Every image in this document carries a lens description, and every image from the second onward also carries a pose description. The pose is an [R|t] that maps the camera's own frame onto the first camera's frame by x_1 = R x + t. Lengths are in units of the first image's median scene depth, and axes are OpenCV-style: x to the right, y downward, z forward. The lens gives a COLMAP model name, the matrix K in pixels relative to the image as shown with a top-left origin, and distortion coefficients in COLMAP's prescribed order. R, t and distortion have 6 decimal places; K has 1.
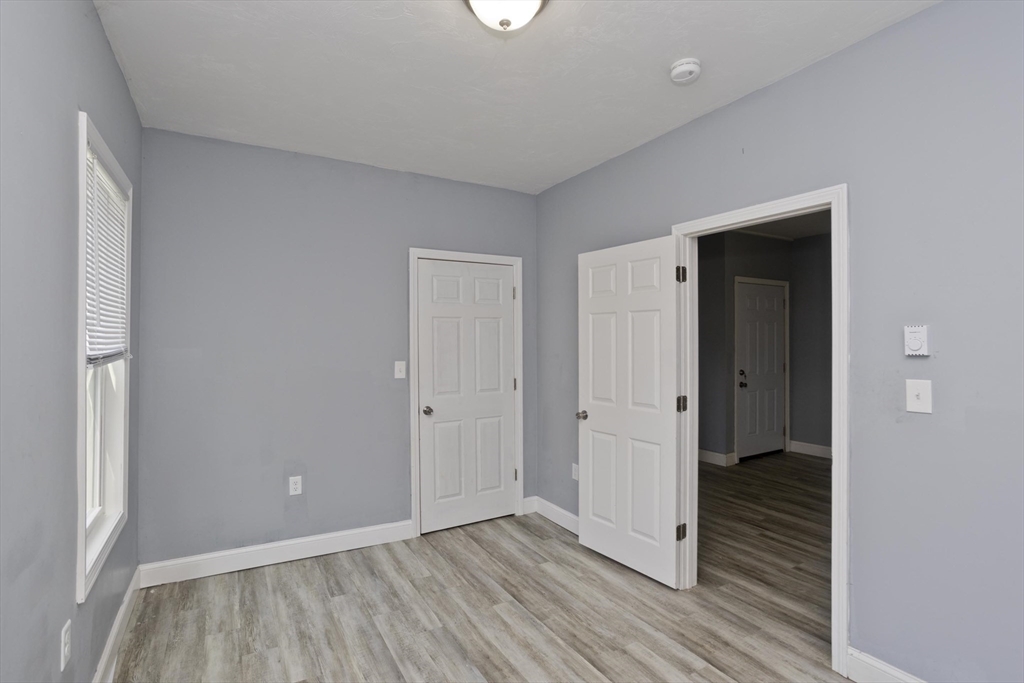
lens RADIAL K [[500.7, 0, 522.2], [0, 500.7, 333.3], [0, 0, 1]] dist [-0.028545, 0.015761]
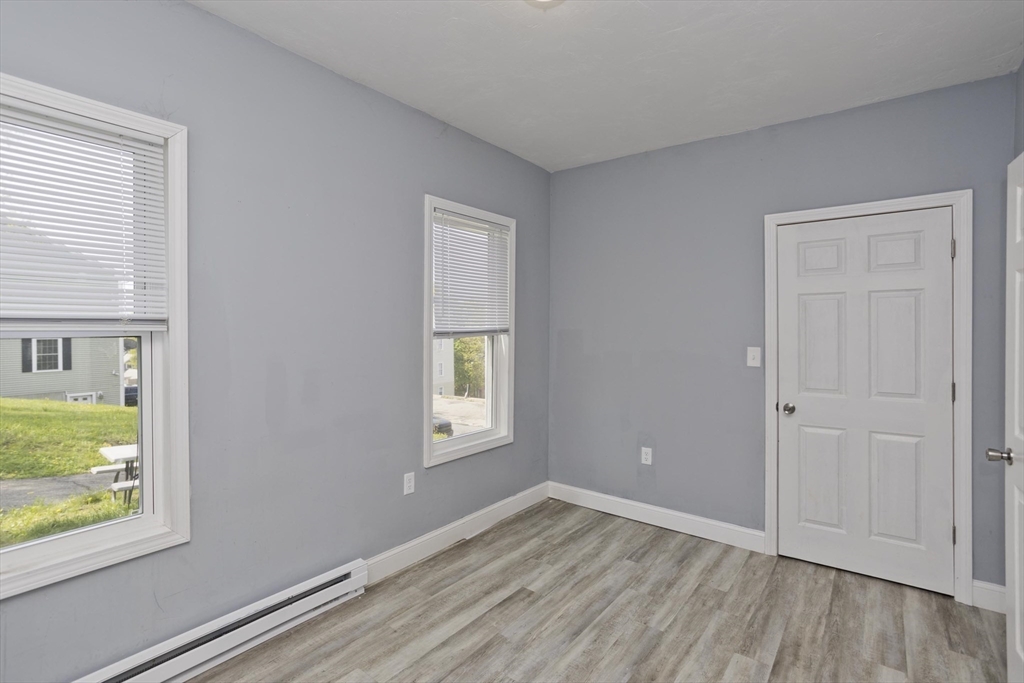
lens RADIAL K [[500.7, 0, 500.9], [0, 500.7, 326.1], [0, 0, 1]] dist [-0.028545, 0.015761]
pose [[0.361098, -0.002429, -0.932525, 0.487133], [0.011198, 0.999936, 0.001731, 0.015017], [0.932461, -0.011067, 0.361102, 0.324114]]
